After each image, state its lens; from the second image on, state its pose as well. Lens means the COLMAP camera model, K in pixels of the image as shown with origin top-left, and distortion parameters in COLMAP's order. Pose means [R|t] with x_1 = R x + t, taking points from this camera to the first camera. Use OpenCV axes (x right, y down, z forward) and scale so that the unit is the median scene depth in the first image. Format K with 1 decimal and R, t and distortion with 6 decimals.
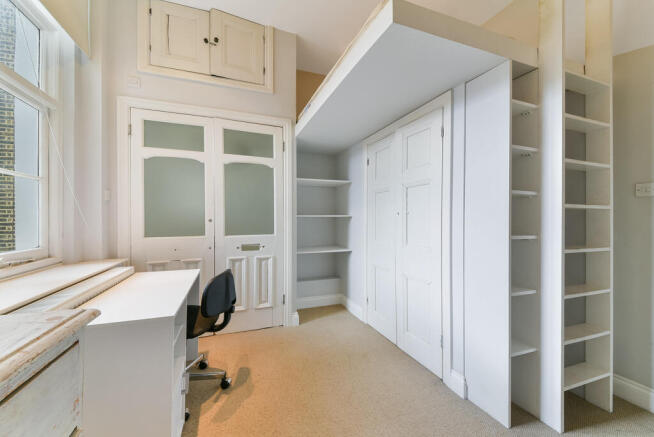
lens RADIAL K [[244.9, 0, 327.0], [0, 244.9, 218.5], [0, 0, 1]] dist [0.000926, 0.000004]
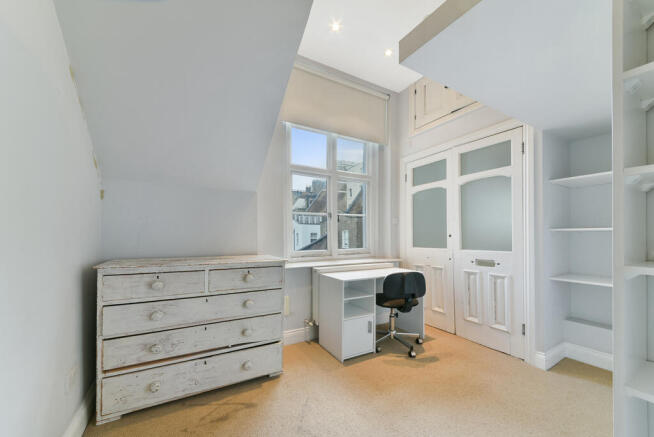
lens RADIAL K [[255.4, 0, 326.8], [0, 255.4, 236.9], [0, 0, 1]] dist [-0.000419, -0.000051]
pose [[0.172492, -0.000525, -0.985011, 0.637923], [0.003182, 0.999995, 0.000024, 0.010974], [0.985006, -0.003138, 0.172493, 0.200665]]
